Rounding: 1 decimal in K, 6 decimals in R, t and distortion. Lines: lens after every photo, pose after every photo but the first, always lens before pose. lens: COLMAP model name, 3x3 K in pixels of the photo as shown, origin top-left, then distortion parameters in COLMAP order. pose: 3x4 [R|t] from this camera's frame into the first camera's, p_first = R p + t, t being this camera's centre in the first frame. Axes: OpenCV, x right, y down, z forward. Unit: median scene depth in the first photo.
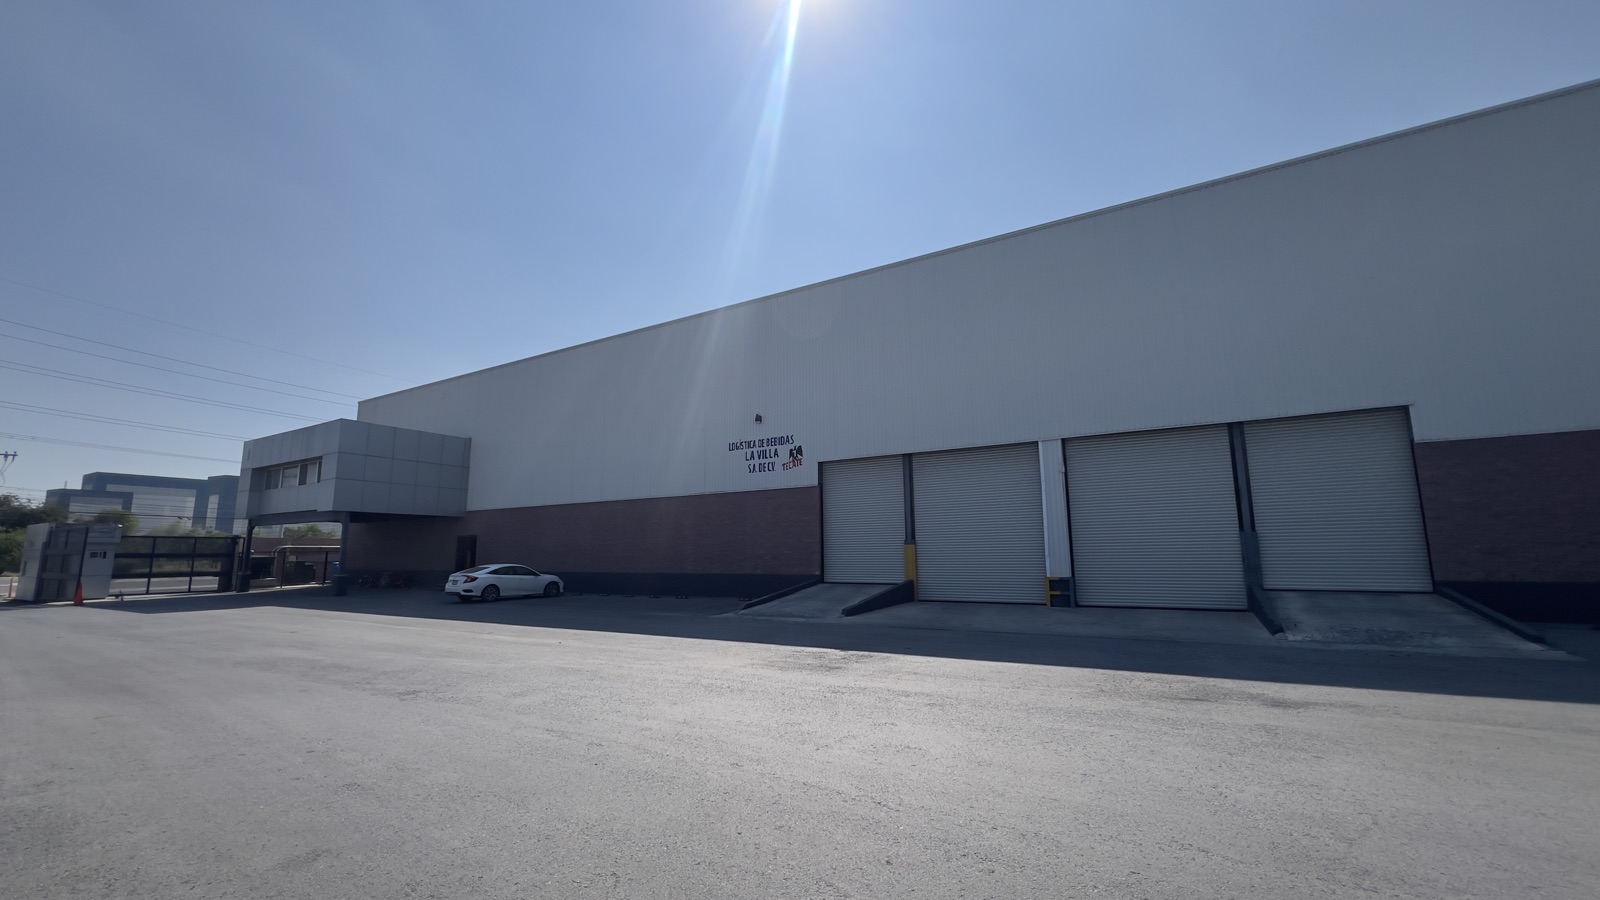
lens RADIAL K [[640.4, 0, 800.0], [0, 640.4, 450.0], [0, 0, 1]] dist [0.007380, 0.000041]
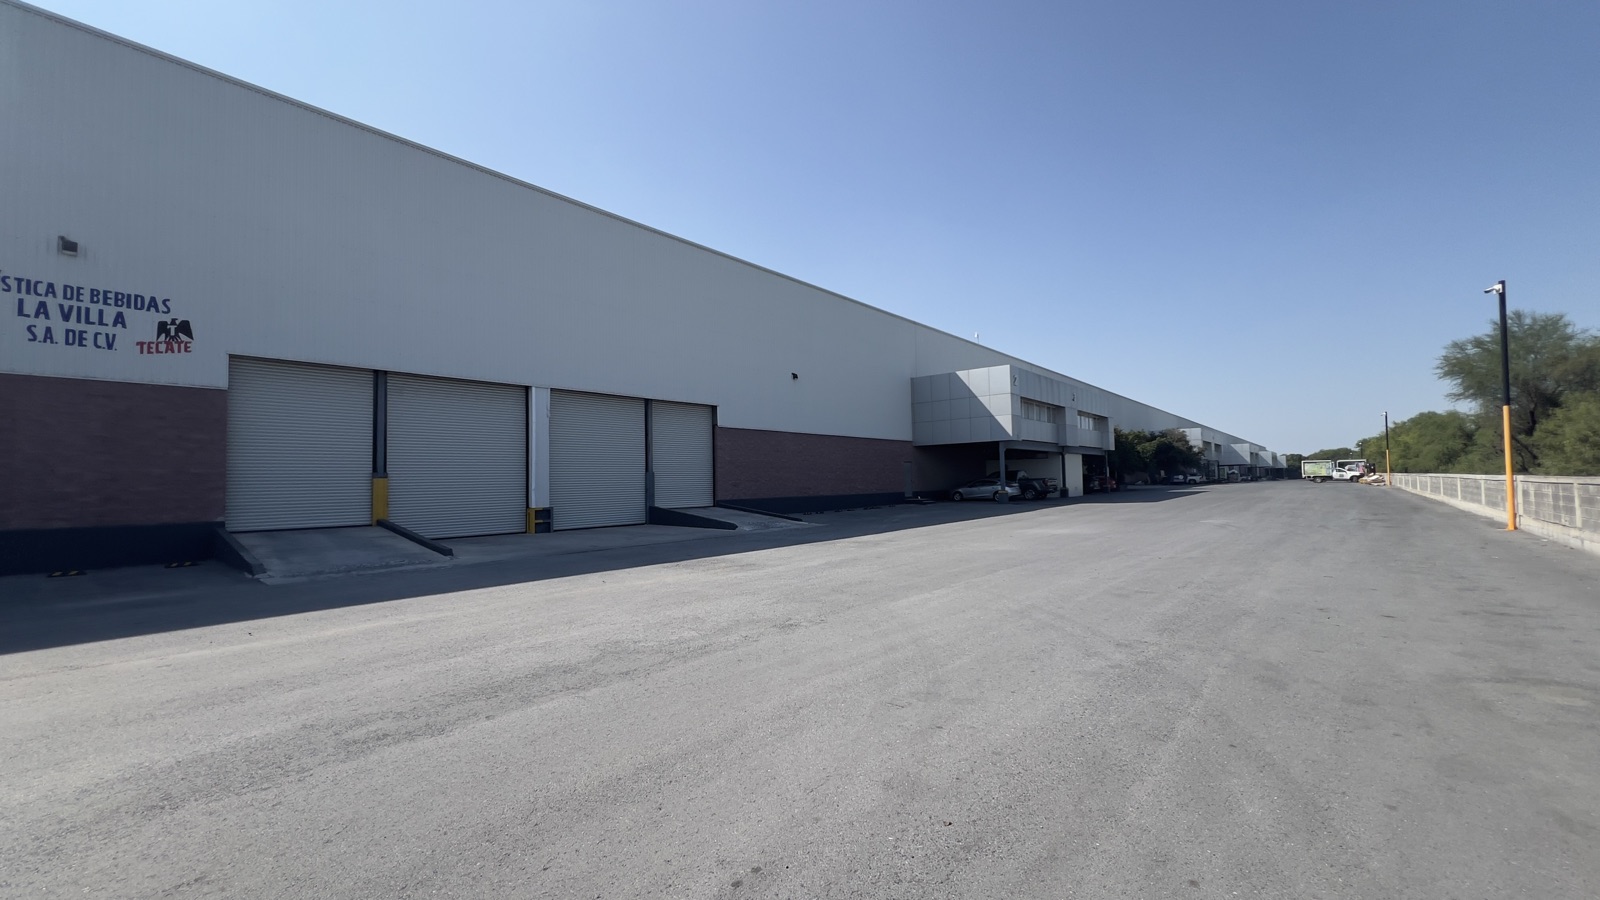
lens RADIAL K [[642.2, 0, 793.4], [0, 642.2, 455.3], [0, 0, 1]] dist [-0.001138, 0.000796]
pose [[0.156955, 0.050459, 0.986316, -0.505379], [-0.140204, 0.989717, -0.028322, 0.056714], [-0.977603, -0.133841, 0.162416, 0.292322]]
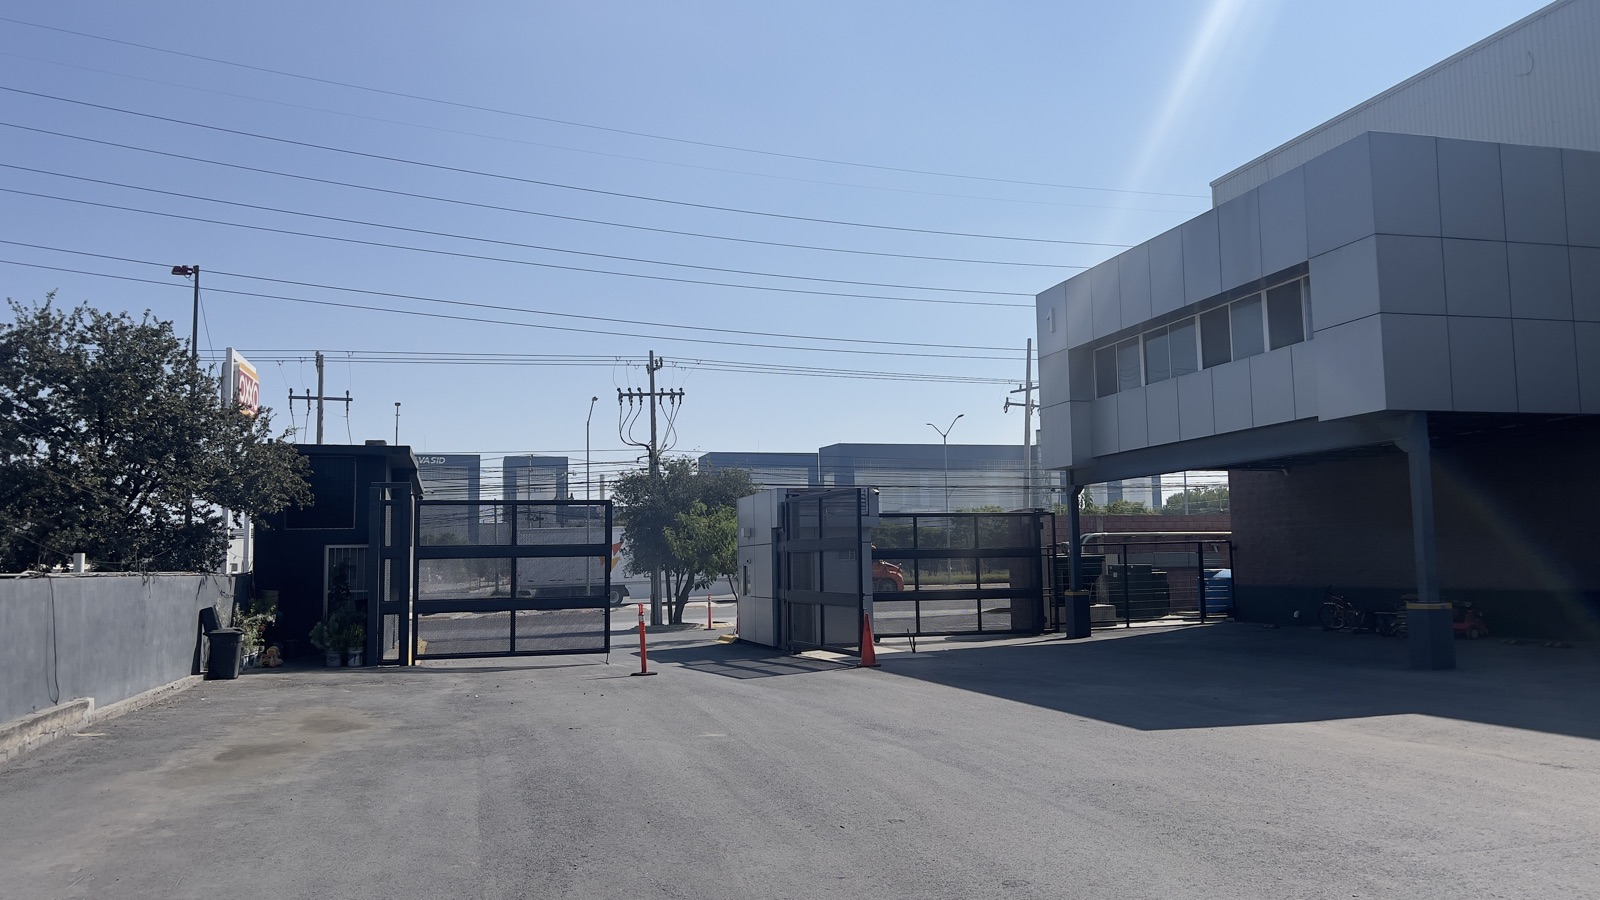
lens RADIAL K [[1203.4, 0, 794.6], [0, 1203.4, 448.0], [0, 0, 1]] dist [0.078163, -0.098076]
pose [[0.731284, -0.073892, -0.678058, -0.626633], [0.123350, 0.992050, 0.024923, 0.071542], [0.670826, -0.101864, 0.734585, 0.399403]]
